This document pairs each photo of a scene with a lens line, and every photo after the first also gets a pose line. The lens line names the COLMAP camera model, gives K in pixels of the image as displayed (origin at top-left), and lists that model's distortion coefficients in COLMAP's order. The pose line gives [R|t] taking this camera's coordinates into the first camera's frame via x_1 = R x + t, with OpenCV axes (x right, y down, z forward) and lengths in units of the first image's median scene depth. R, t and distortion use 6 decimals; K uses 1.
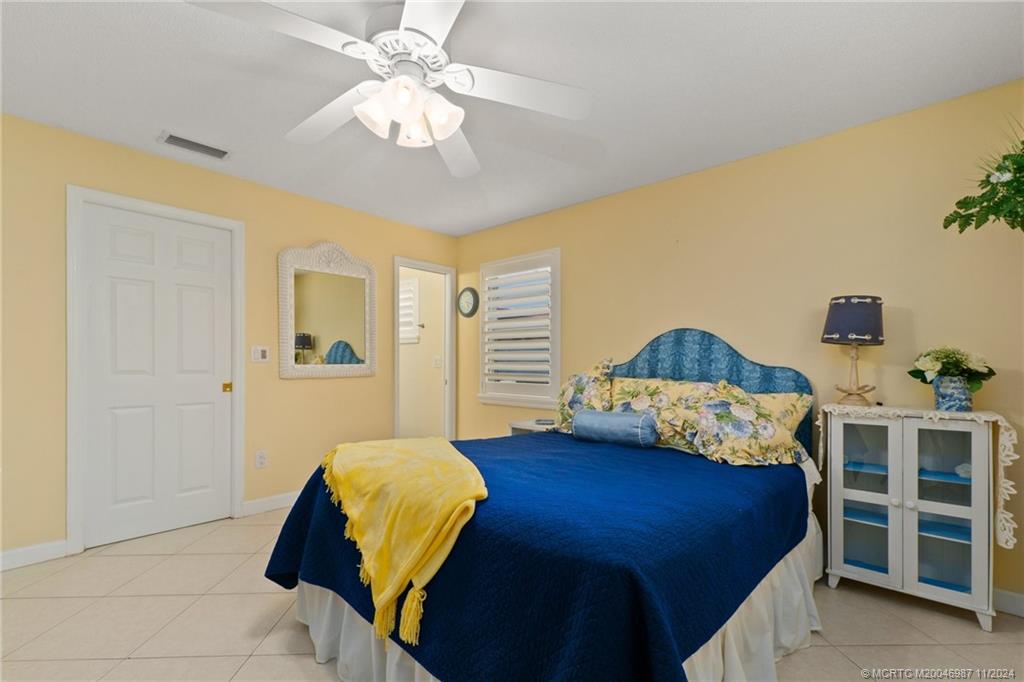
lens RADIAL K [[438.1, 0, 511.4], [0, 438.1, 353.7], [0, 0, 1]] dist [0.010643, 0.000044]
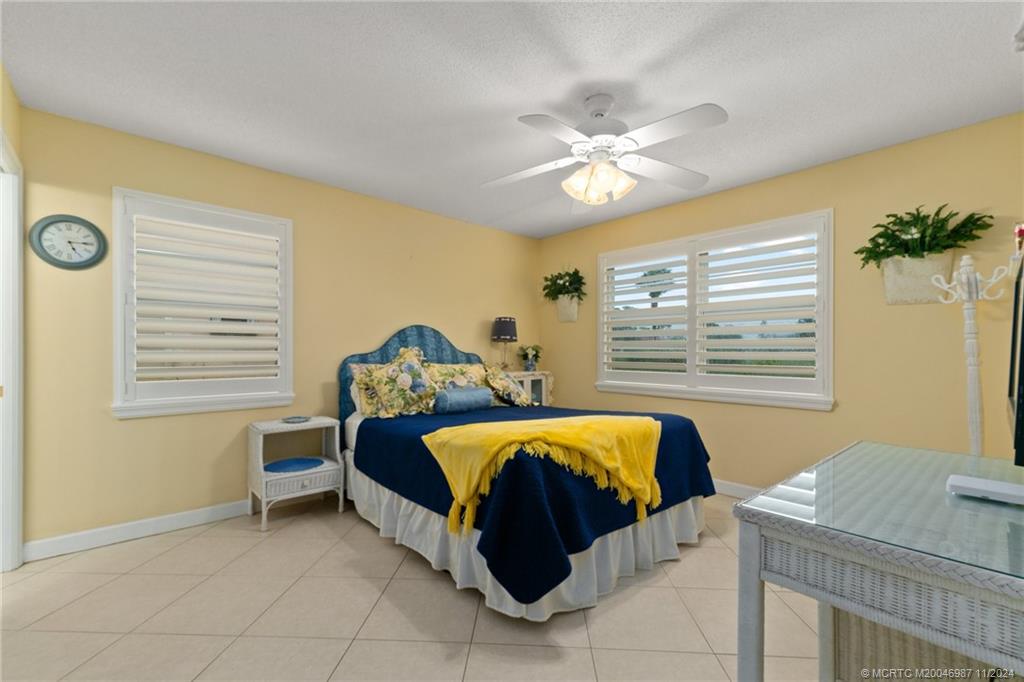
lens RADIAL K [[435.8, 0, 511.2], [0, 435.8, 346.4], [0, 0, 1]] dist [0.010433, -0.000170]
pose [[0.107891, -0.001420, 0.994162, -0.971694], [-0.028744, 0.999576, 0.004547, -0.007921], [-0.993747, -0.029067, 0.107804, 0.622018]]
